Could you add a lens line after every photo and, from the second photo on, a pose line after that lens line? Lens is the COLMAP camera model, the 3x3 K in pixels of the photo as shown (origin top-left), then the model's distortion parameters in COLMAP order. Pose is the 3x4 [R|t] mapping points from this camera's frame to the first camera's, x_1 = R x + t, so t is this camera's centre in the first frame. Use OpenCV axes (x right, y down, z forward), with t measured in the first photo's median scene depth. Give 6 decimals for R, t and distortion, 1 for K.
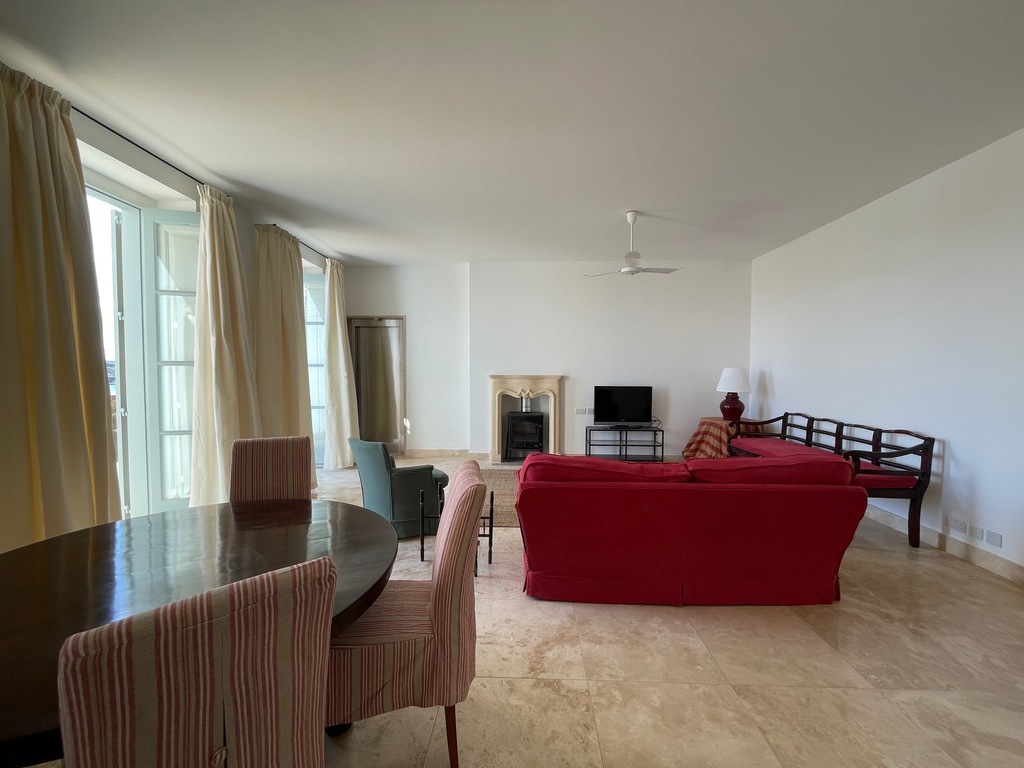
lens RADIAL K [[413.2, 0, 508.8], [0, 413.2, 389.1], [0, 0, 1]] dist [0.007256, -0.000598]
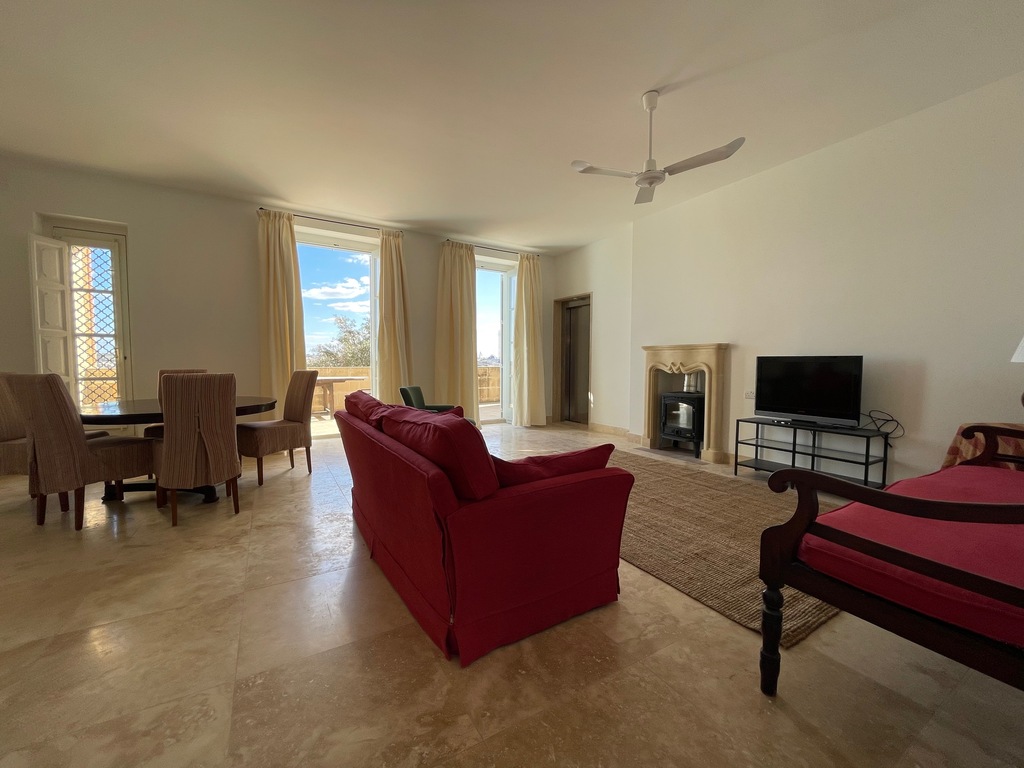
lens RADIAL K [[413.2, 0, 517.5], [0, 413.2, 381.4], [0, 0, 1]] dist [0.007256, -0.000598]
pose [[0.539800, 0.034223, -0.841097, 0.549363], [-0.043086, 0.998987, 0.012995, 0.040130], [0.840690, 0.029225, 0.540728, 0.307612]]
